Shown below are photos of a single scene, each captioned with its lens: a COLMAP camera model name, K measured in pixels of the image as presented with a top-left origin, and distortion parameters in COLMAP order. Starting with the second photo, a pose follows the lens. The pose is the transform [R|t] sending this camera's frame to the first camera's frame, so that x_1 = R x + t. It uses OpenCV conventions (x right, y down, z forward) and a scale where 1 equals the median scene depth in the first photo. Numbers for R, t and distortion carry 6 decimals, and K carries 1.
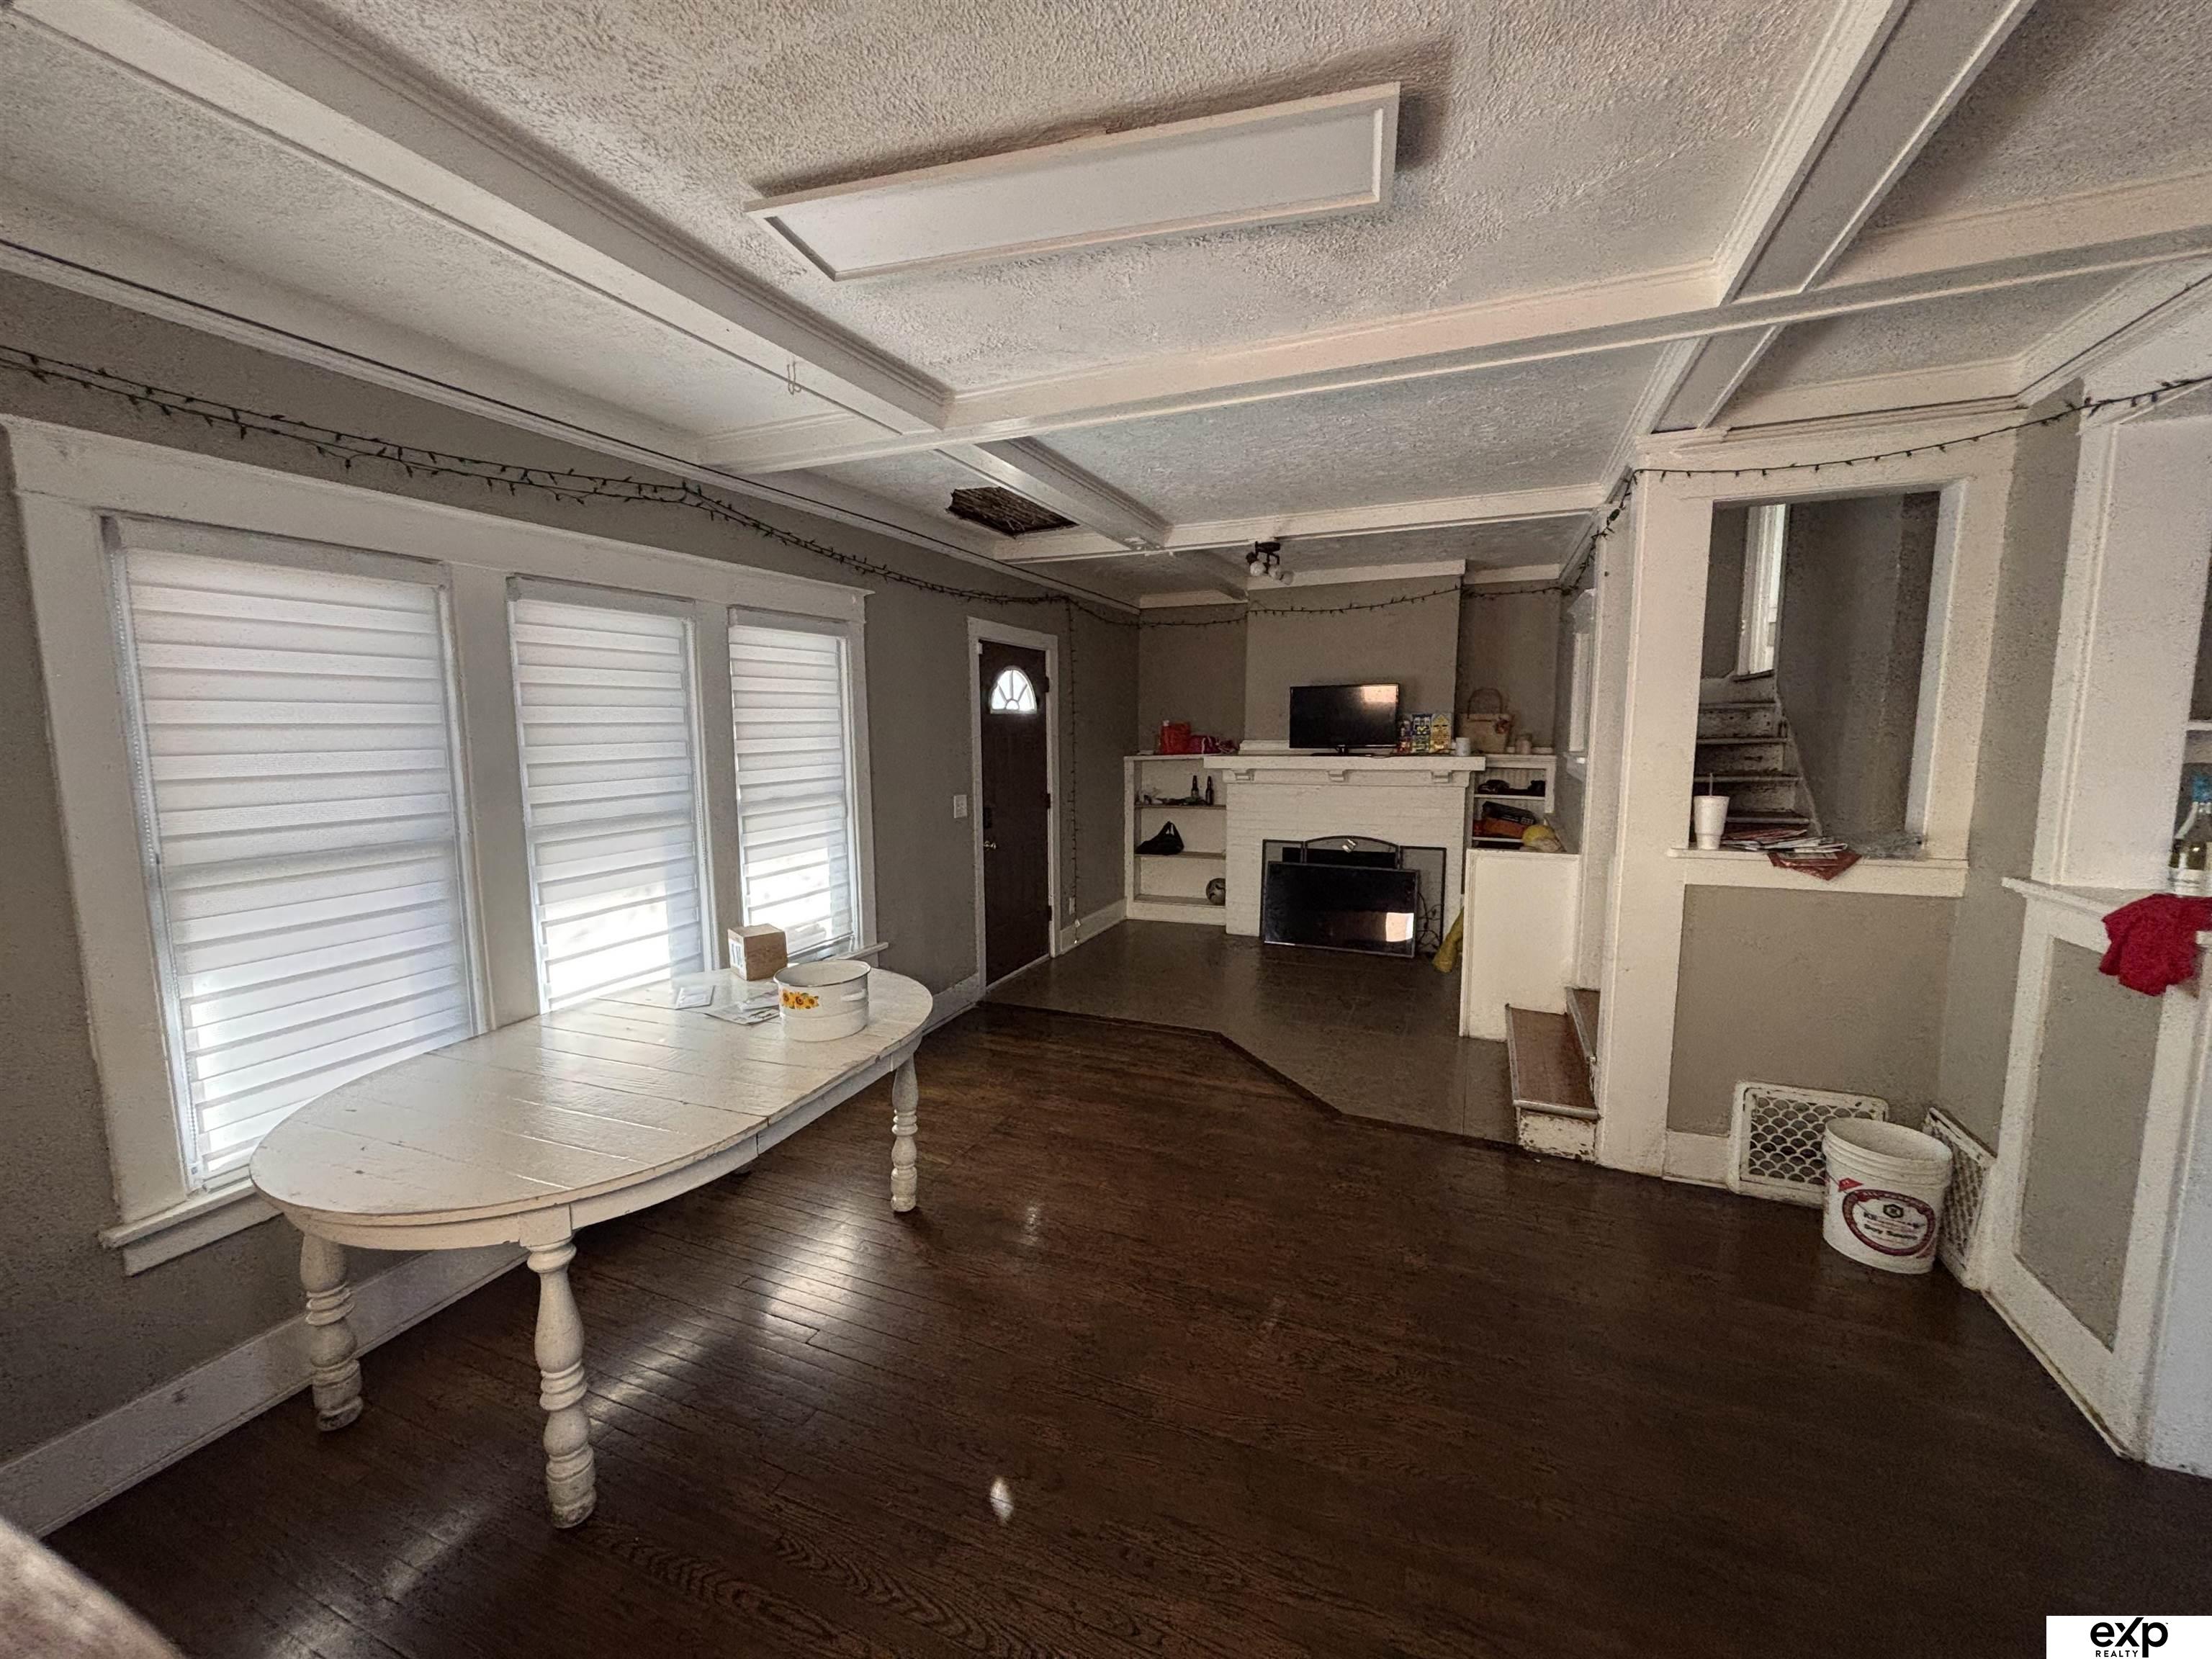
lens RADIAL K [[894.4, 0, 1108.3], [0, 894.4, 832.9], [0, 0, 1]] dist [-0.003507, -0.000130]
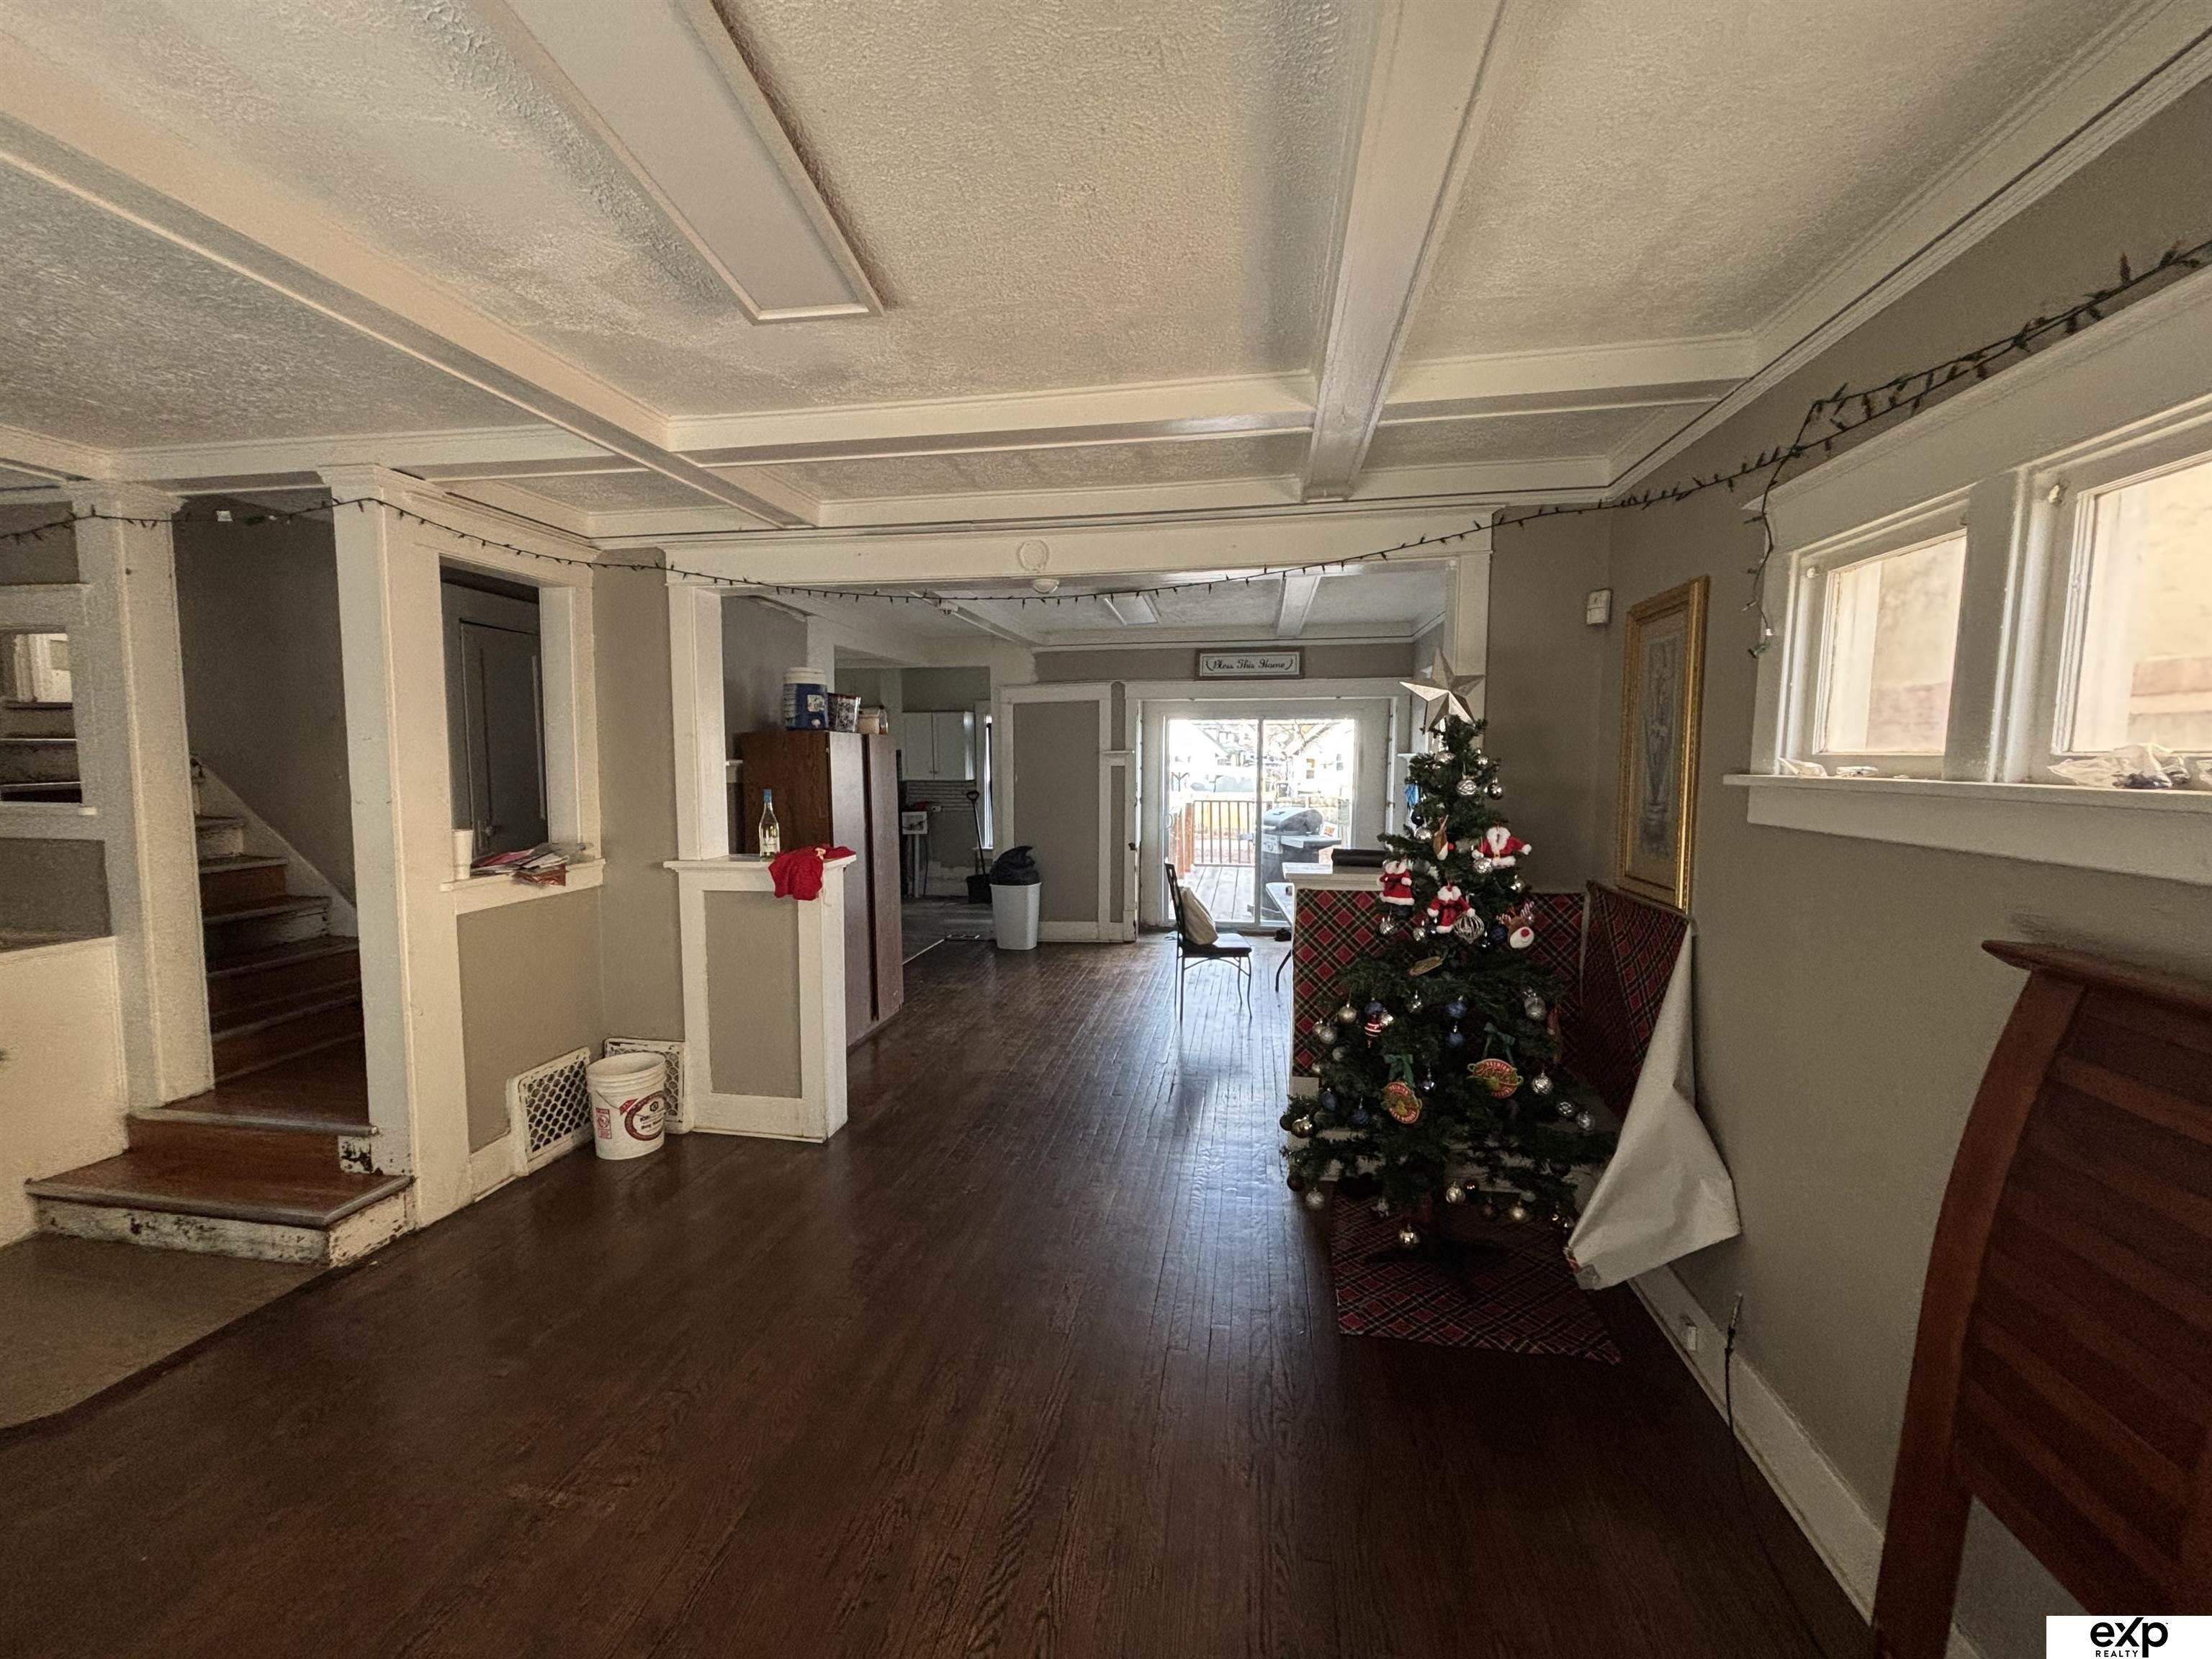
lens RADIAL K [[894.4, 0, 1100.6], [0, 894.4, 835.1], [0, 0, 1]] dist [-0.003507, -0.000130]
pose [[-0.228635, -0.078677, 0.970328, -0.558041], [0.119002, 0.986995, 0.108069, -0.060791], [-0.966212, 0.140179, -0.216299, 0.511326]]
